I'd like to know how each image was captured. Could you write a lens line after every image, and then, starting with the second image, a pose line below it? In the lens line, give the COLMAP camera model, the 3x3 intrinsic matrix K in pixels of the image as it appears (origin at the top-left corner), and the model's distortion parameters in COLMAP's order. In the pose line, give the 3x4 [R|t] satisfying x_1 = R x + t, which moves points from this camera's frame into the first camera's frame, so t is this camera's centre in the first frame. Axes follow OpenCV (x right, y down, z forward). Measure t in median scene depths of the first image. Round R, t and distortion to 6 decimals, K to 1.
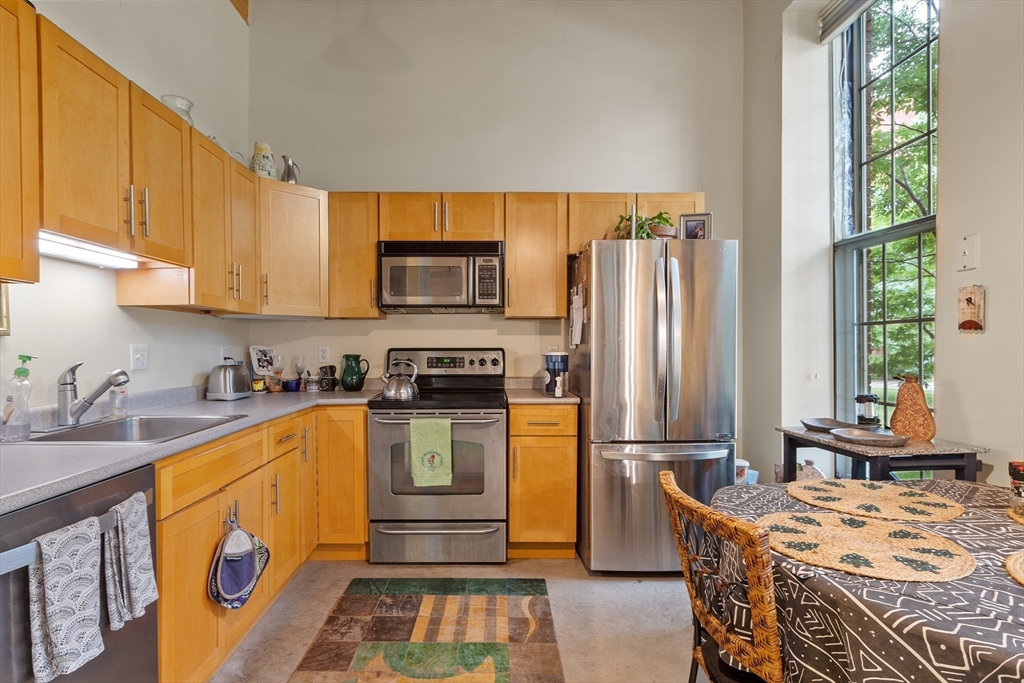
lens RADIAL K [[540.5, 0, 493.9], [0, 540.5, 354.0], [0, 0, 1]] dist [0.006784, -0.002031]
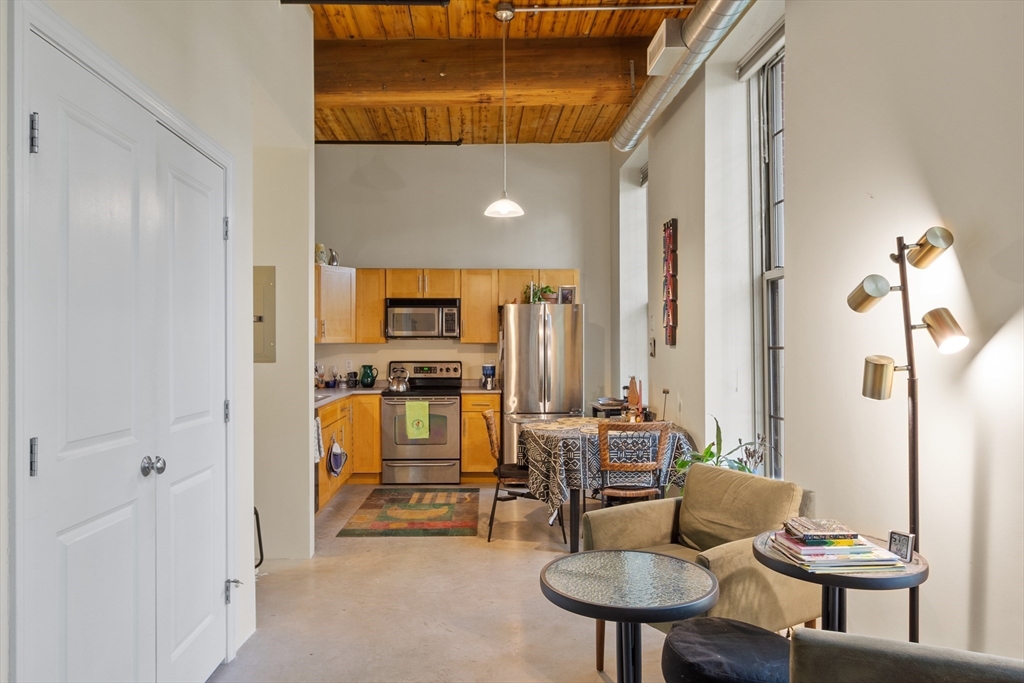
lens RADIAL K [[683.3, 0, 506.6], [0, 683.3, 347.7], [0, 0, 1]] dist [-0.000346, 0.000509]
pose [[0.999364, 0.001476, 0.035631, 0.094037], [-0.000995, 0.999908, -0.013537, -0.027147], [-0.035647, 0.013493, 0.999273, -1.217475]]
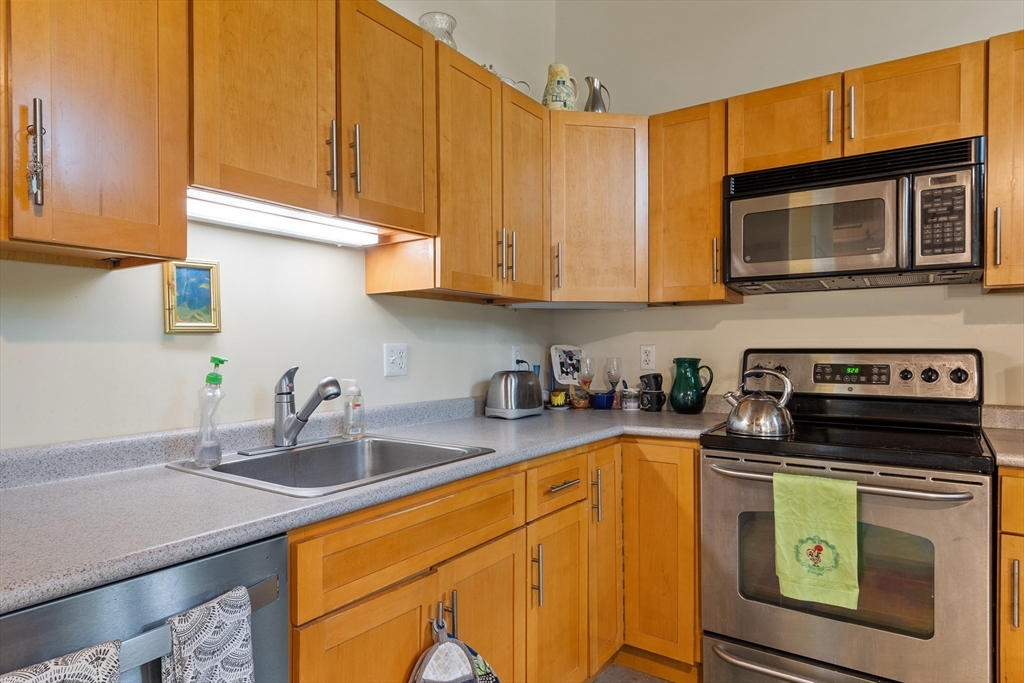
lens RADIAL K [[615.0, 0, 490.9], [0, 615.0, 351.9], [0, 0, 1]] dist [0.007899, -0.002796]
pose [[0.806027, 0.004556, -0.591862, -0.011206], [-0.007429, 0.999969, -0.002420, -0.003476], [0.591833, 0.006347, 0.806036, 0.286440]]
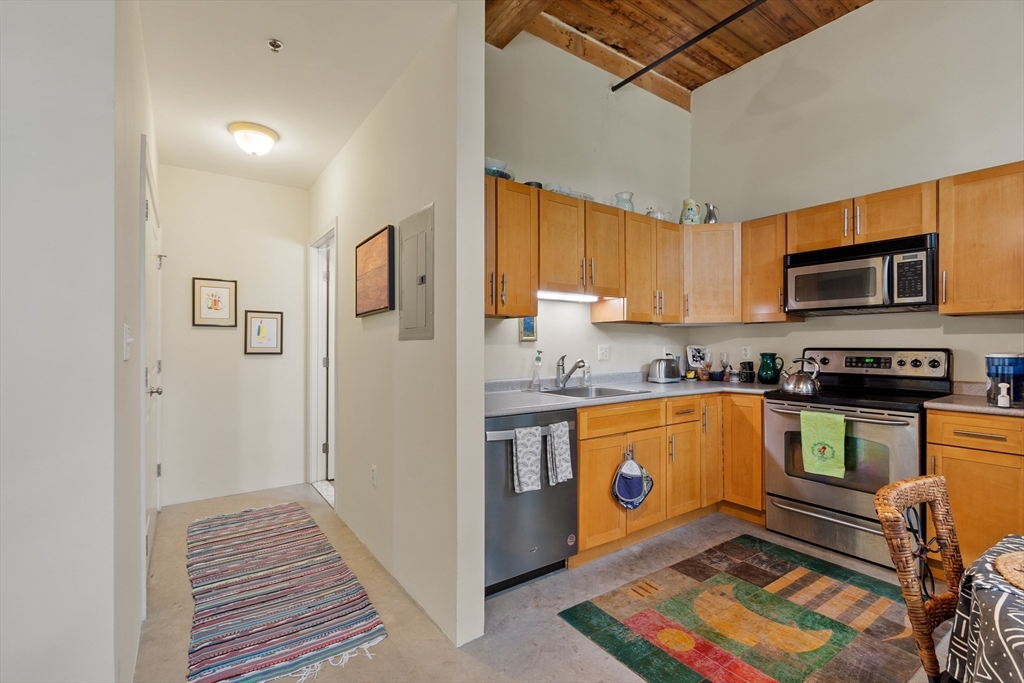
lens RADIAL K [[456.6, 0, 489.2], [0, 456.6, 343.7], [0, 0, 1]] dist [0.000002, 0.000793]
pose [[0.552236, -0.002116, -0.833685, 0.265434], [-0.012141, 0.999870, -0.010580, -0.001692], [0.833599, 0.015964, 0.552139, -0.066019]]
